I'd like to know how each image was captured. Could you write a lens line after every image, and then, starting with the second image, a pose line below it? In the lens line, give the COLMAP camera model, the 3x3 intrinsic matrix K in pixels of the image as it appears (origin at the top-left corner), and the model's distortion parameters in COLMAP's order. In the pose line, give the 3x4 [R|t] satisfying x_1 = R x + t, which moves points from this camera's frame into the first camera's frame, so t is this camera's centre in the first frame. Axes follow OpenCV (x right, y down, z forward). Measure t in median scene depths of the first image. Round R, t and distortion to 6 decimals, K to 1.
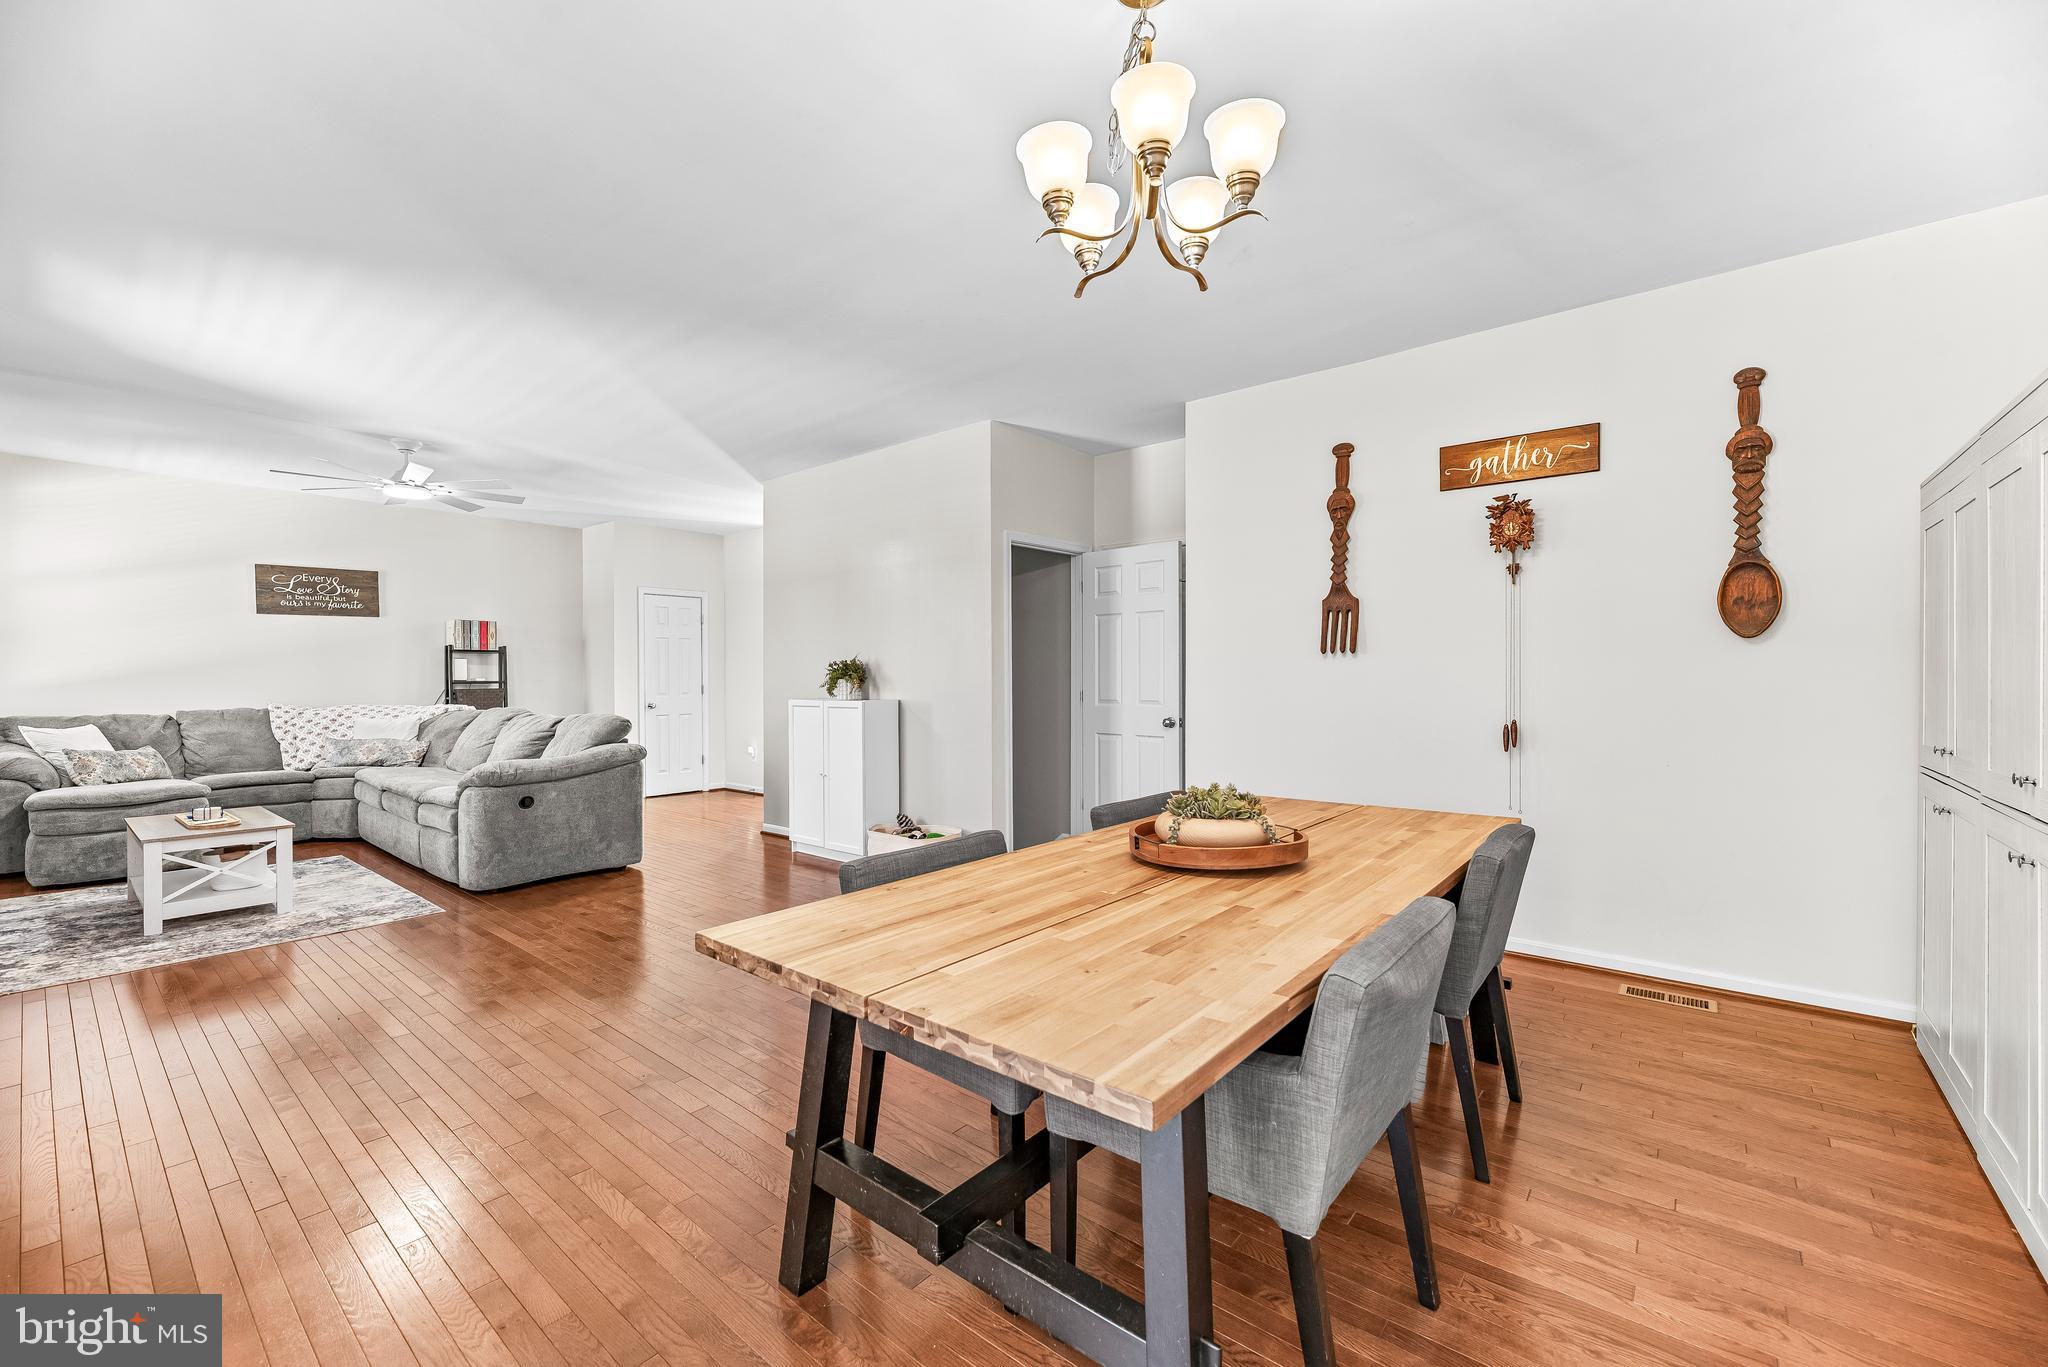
lens RADIAL K [[830.8, 0, 1023.6], [0, 830.8, 681.8], [0, 0, 1]] dist [-0.003769, 0.000480]
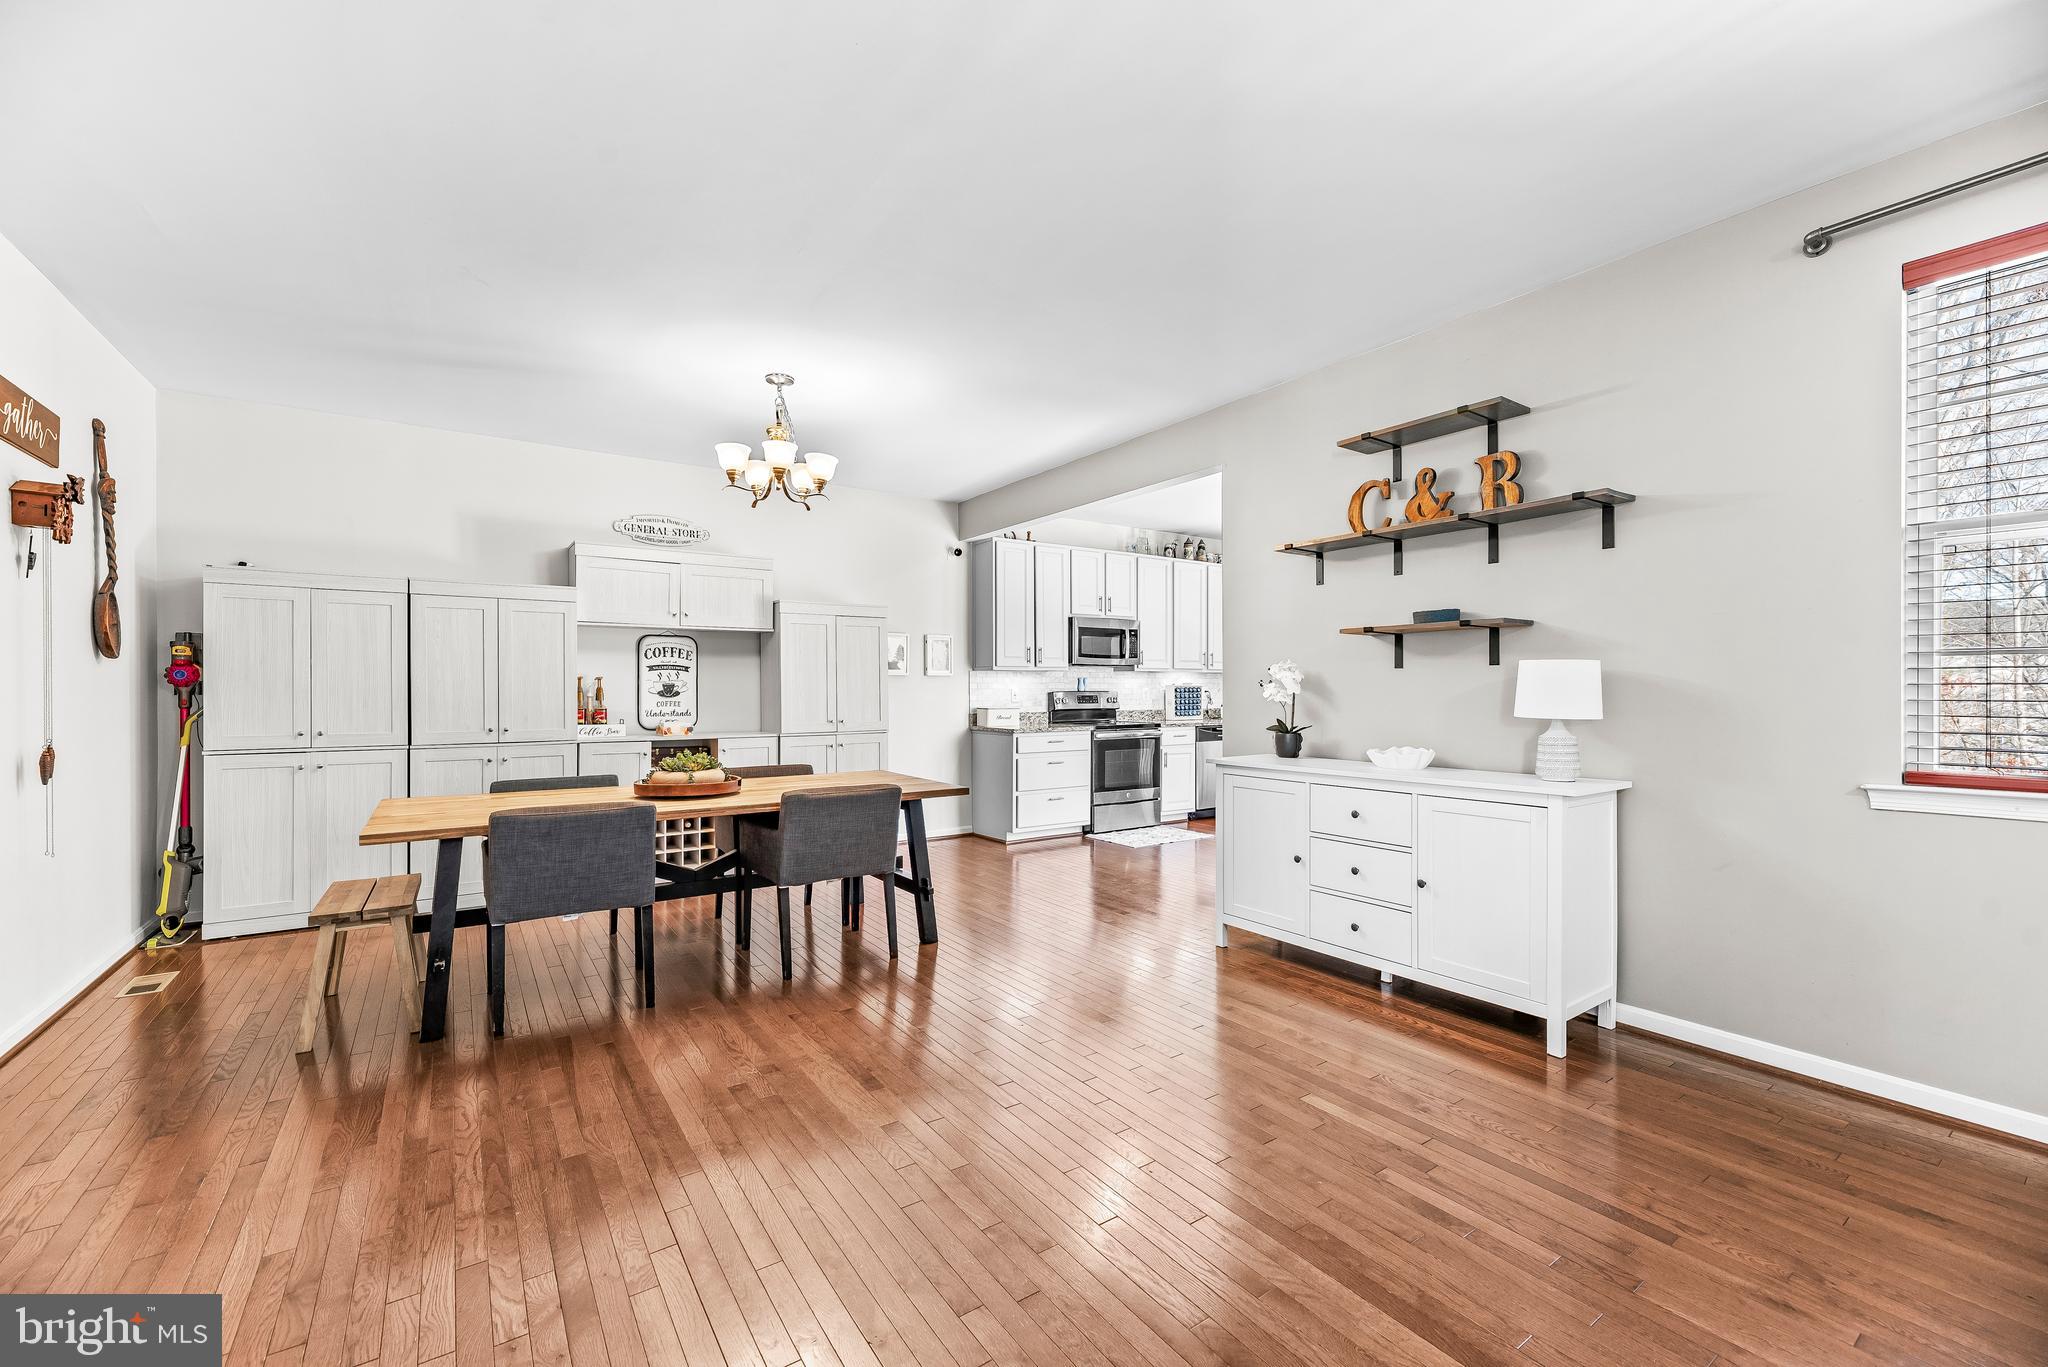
lens RADIAL K [[830.8, 0, 1013.1], [0, 830.8, 690.8], [0, 0, 1]] dist [-0.003769, 0.000480]
pose [[-0.959630, 0.004206, 0.281235, -0.304713], [0.006740, 0.999945, 0.008042, -0.004460], [-0.281186, 0.009613, -0.959605, 0.828038]]
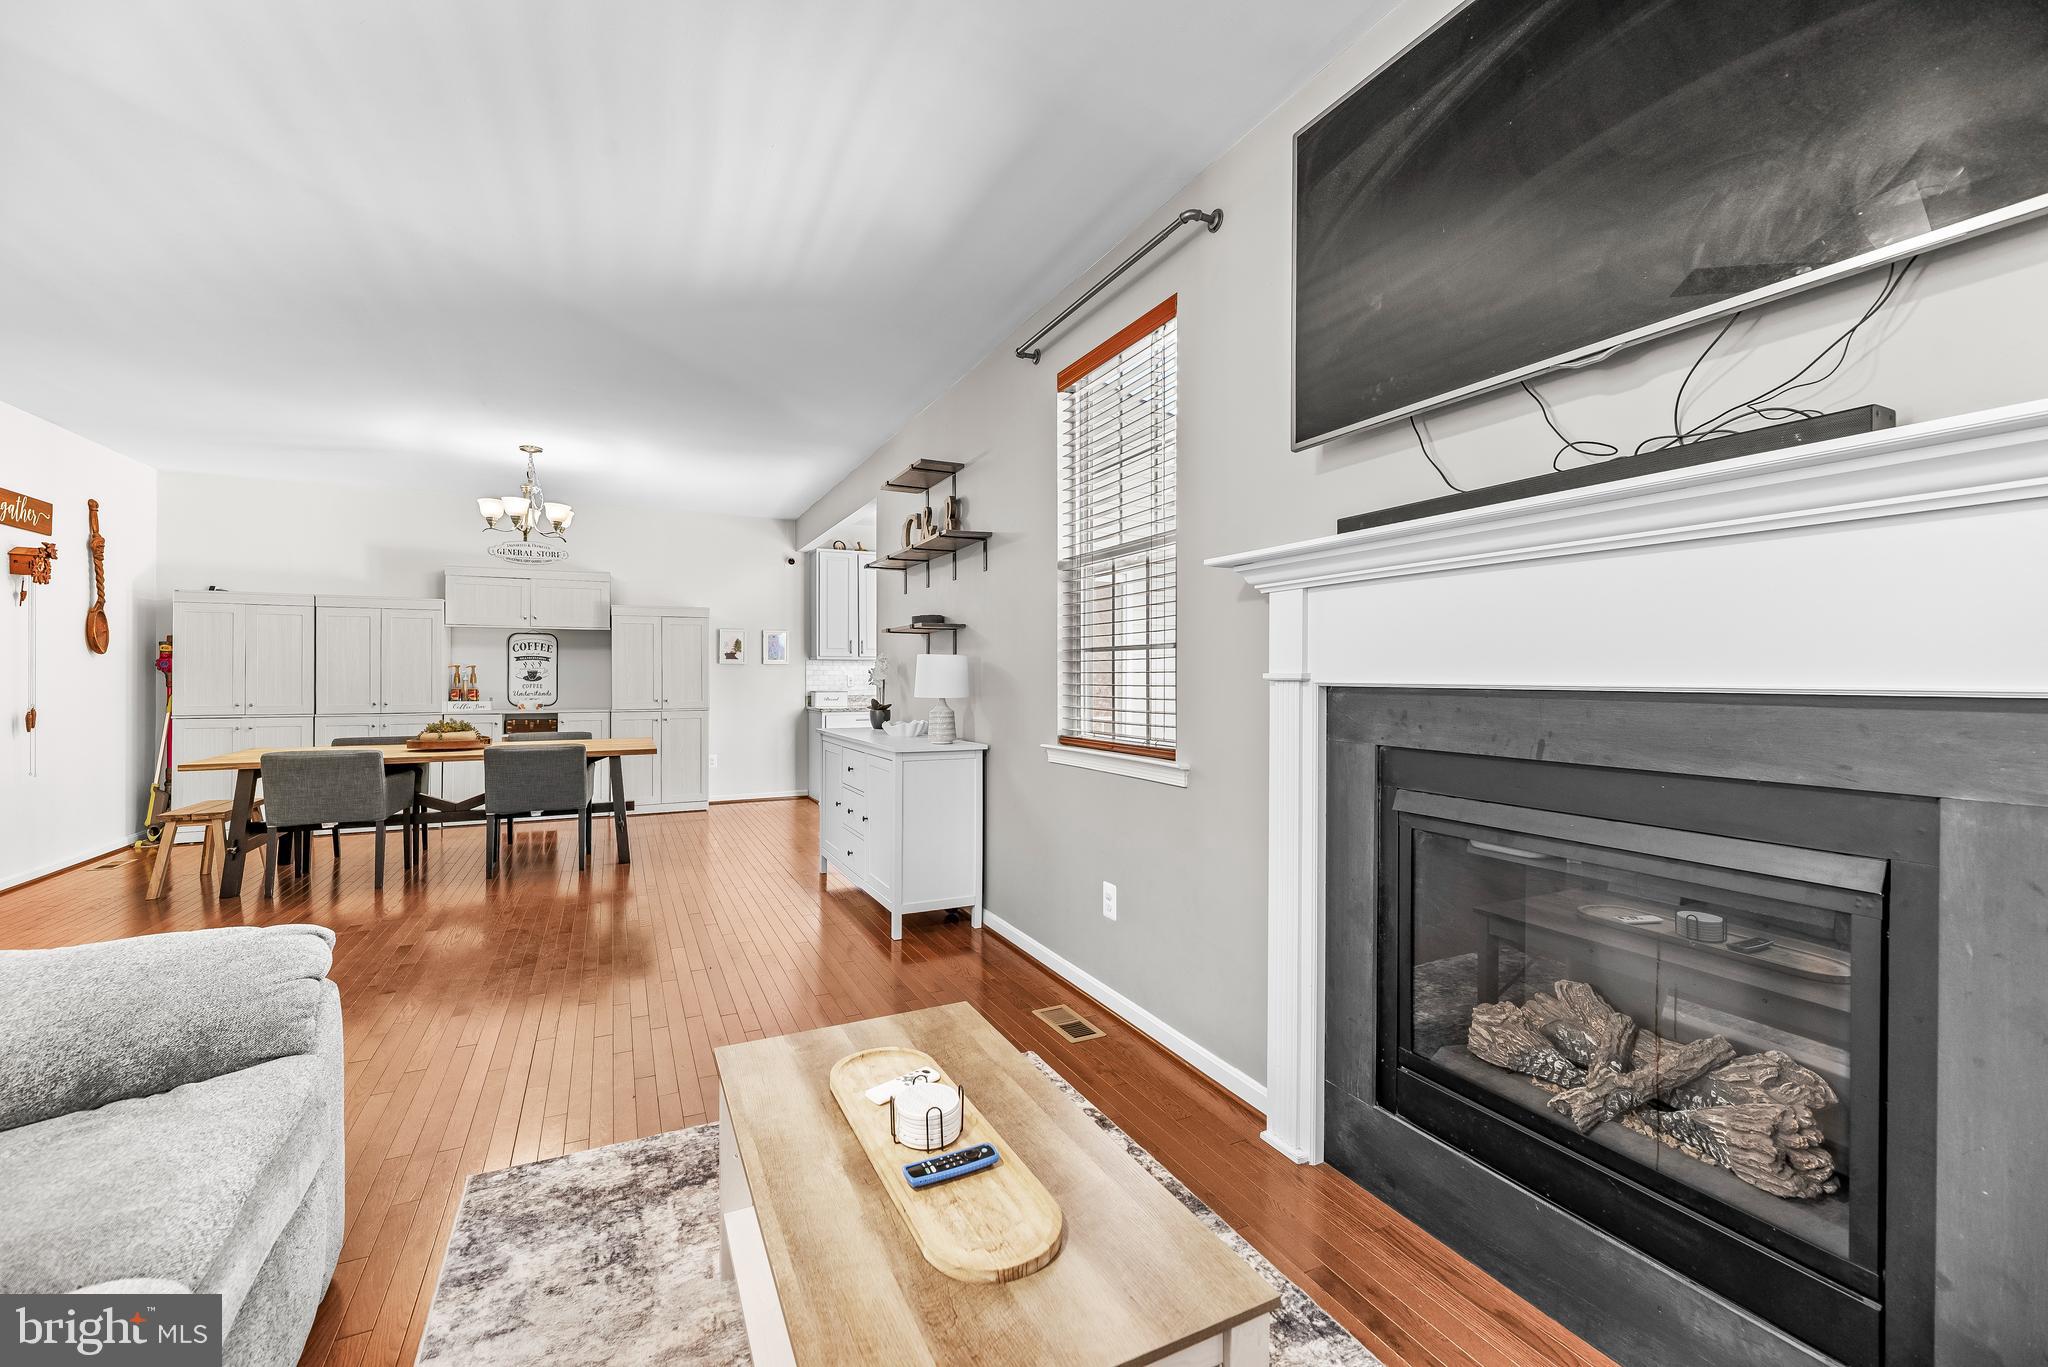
lens RADIAL K [[830.8, 0, 1008.8], [0, 830.8, 681.4], [0, 0, 1]] dist [-0.003769, 0.000480]
pose [[-0.907980, -0.000478, 0.419014, -0.764653], [0.005358, 0.999904, 0.012751, -0.003682], [-0.418980, 0.013823, -0.907890, 0.847436]]
